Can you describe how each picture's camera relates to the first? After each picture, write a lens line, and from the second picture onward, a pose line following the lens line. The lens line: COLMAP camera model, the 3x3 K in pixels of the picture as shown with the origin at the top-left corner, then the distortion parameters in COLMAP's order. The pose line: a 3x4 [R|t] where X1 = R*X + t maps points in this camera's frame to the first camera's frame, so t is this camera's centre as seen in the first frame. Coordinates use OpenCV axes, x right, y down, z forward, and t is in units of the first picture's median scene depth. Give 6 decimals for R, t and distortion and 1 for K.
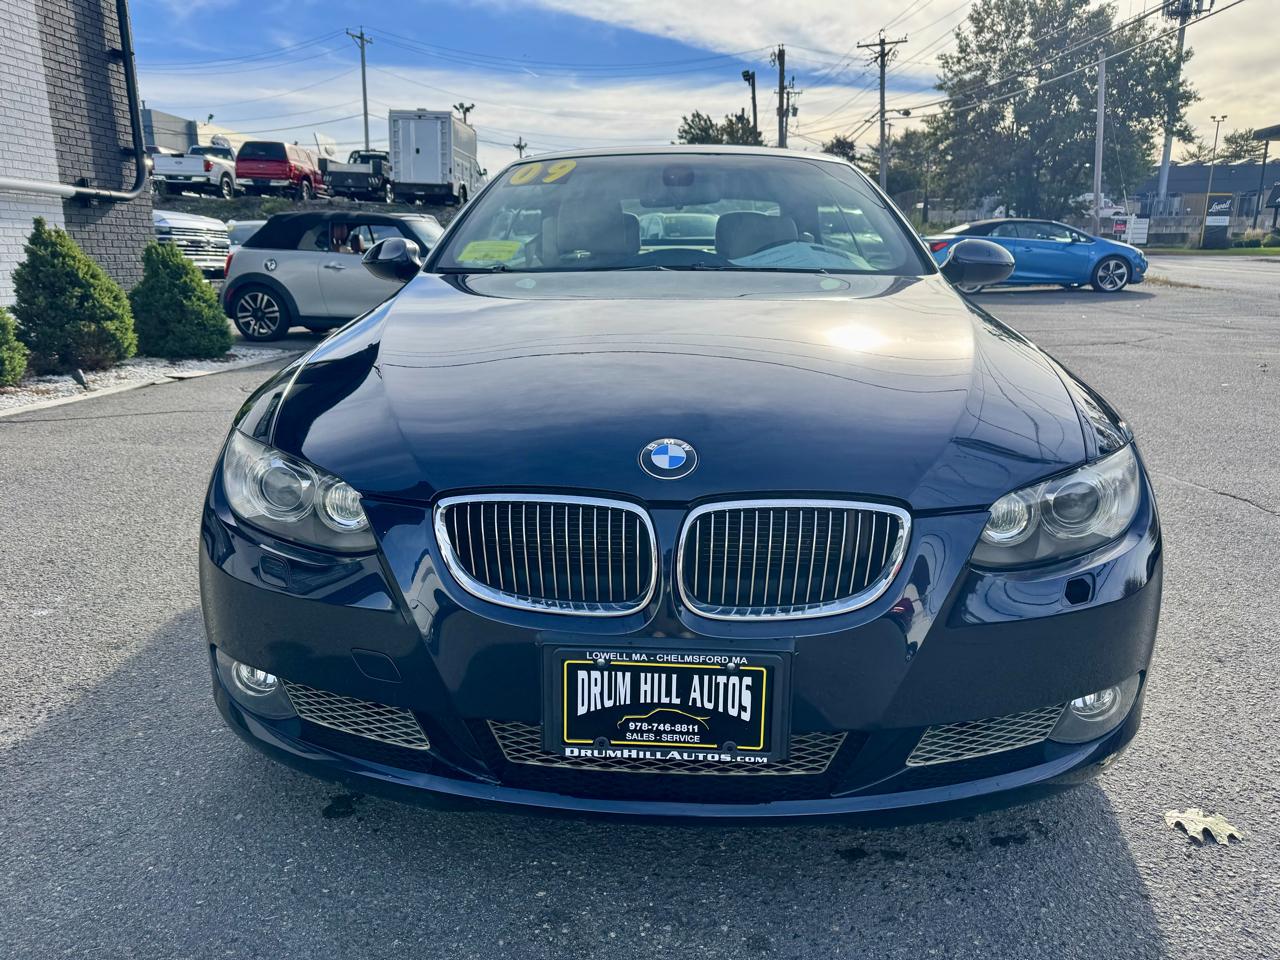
lens RADIAL K [[921.3, 0, 628.3], [0, 921.3, 483.3], [0, 0, 1]] dist [0.049307, -0.042319]
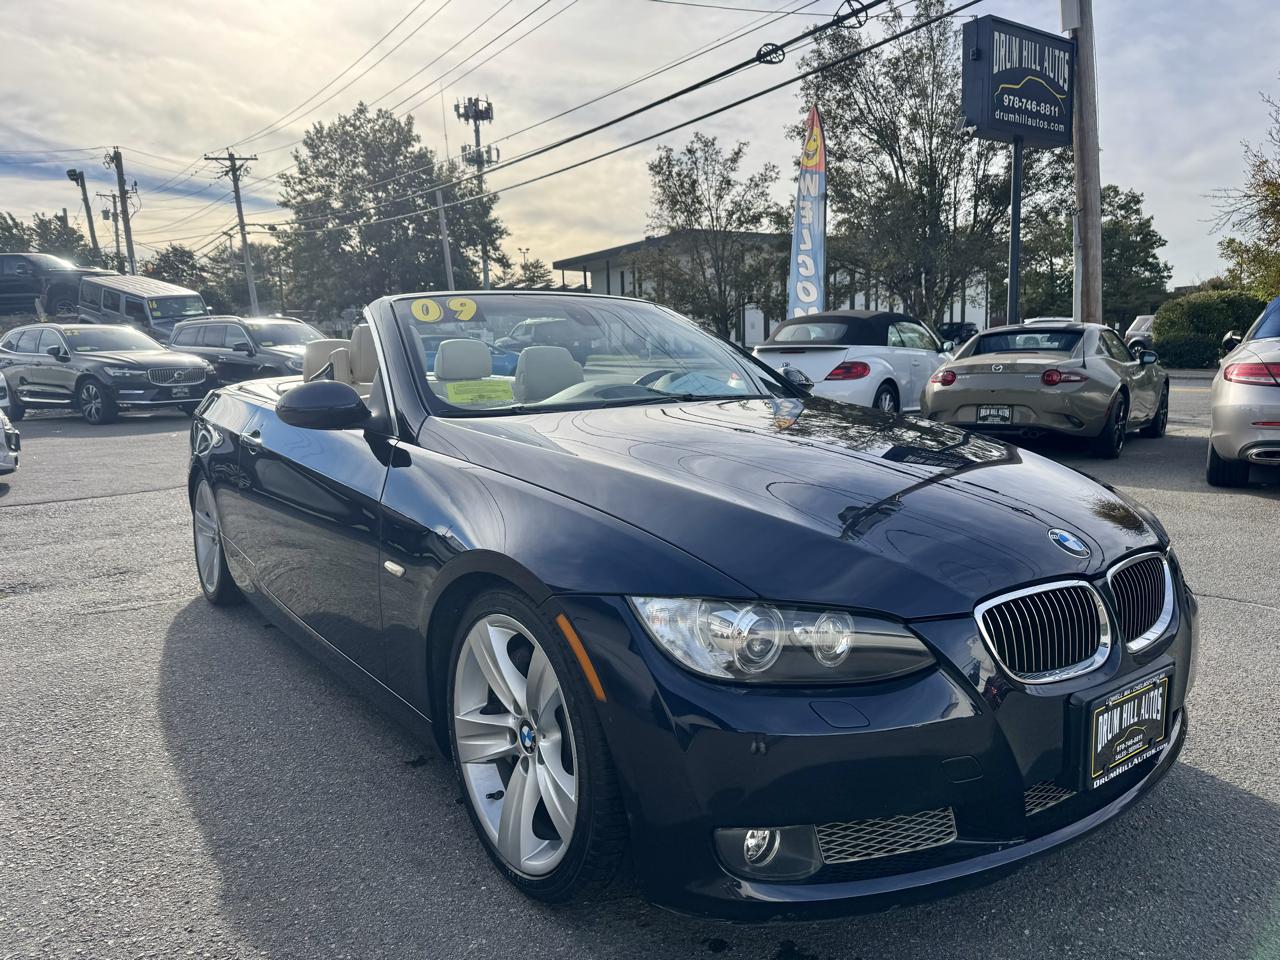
lens RADIAL K [[921.3, 0, 648.1], [0, 921.3, 484.0], [0, 0, 1]] dist [0.049307, -0.042319]
pose [[0.773130, -0.111732, 0.624329, -0.235986], [0.180339, 0.982457, -0.047498, -0.029708], [-0.608069, 0.149313, 0.779716, 0.059320]]
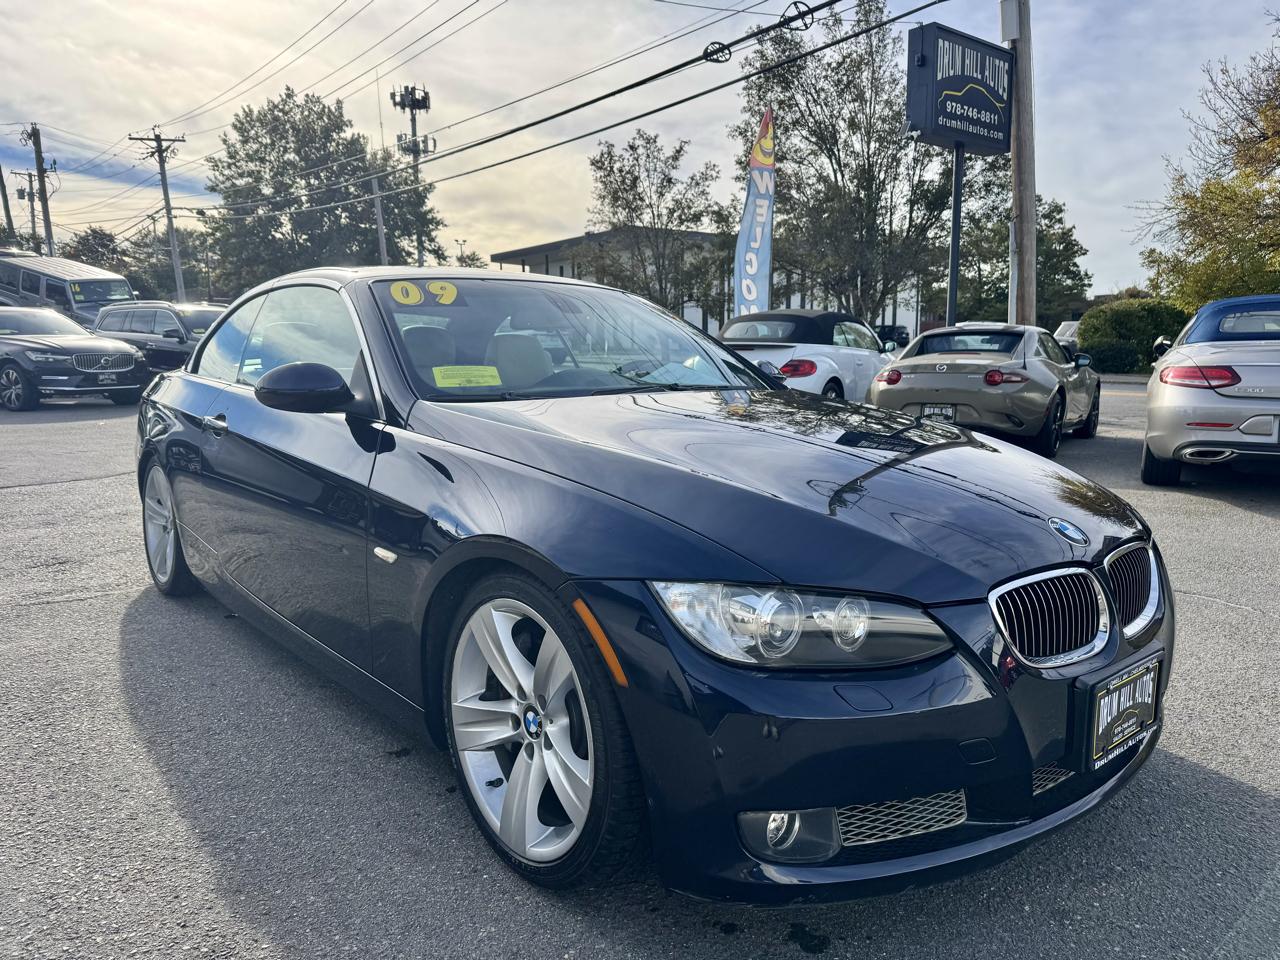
lens RADIAL K [[921.3, 0, 638.8], [0, 921.3, 481.5], [0, 0, 1]] dist [0.049307, -0.042319]
pose [[0.734437, -0.104687, 0.670554, -0.251481], [0.172954, 0.984280, -0.035765, -0.030370], [-0.656269, 0.142242, 0.740998, 0.073691]]
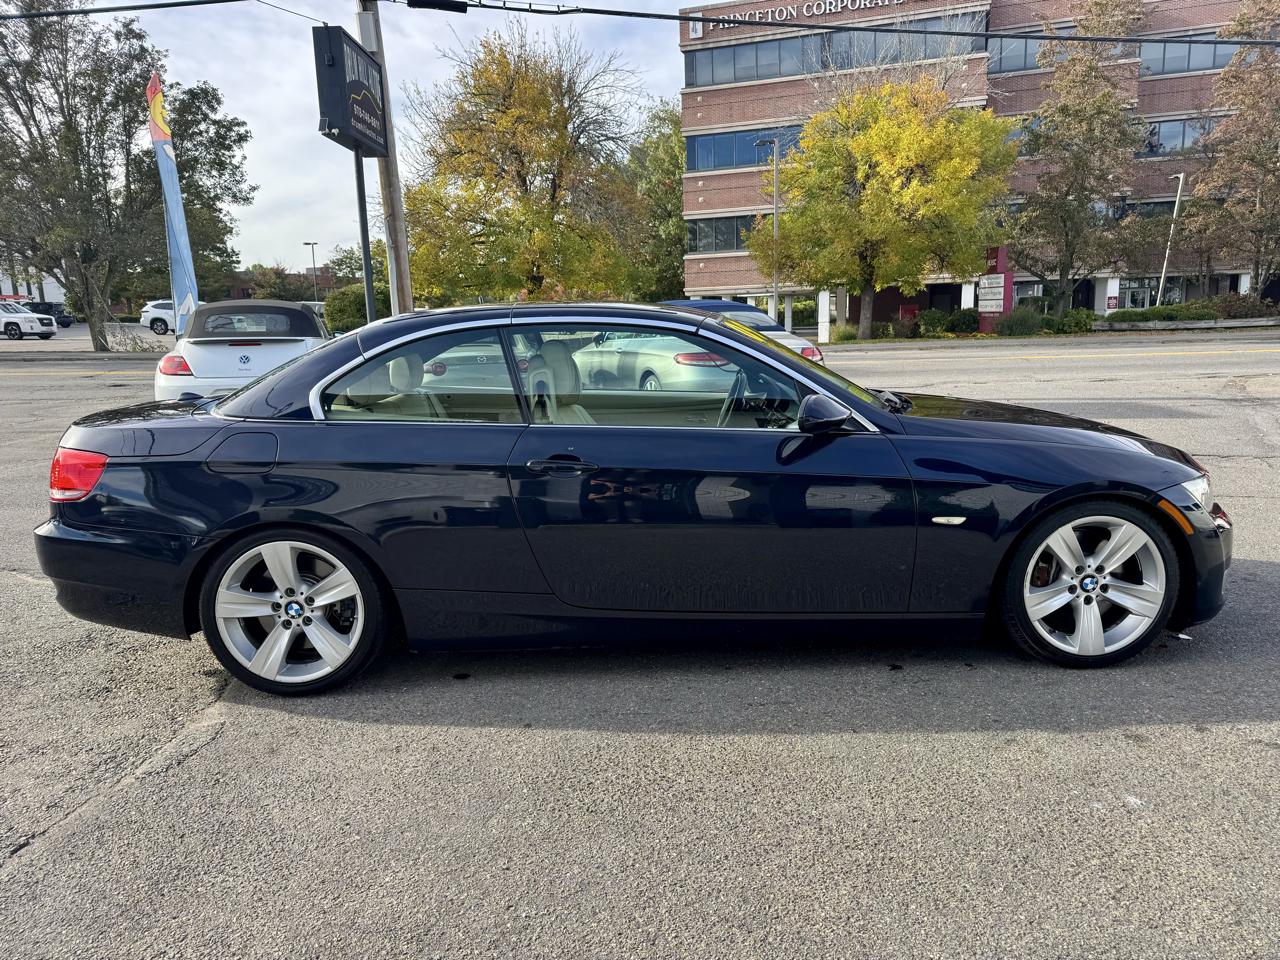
lens RADIAL K [[917.2, 0, 649.3], [0, 917.2, 492.7], [0, 0, 1]] dist [0.025901, -0.033466]
pose [[-0.055525, -0.196321, 0.978966, -0.525312], [0.262164, 0.943210, 0.204020, -0.167404], [-0.963425, 0.267978, -0.000903, 0.477057]]
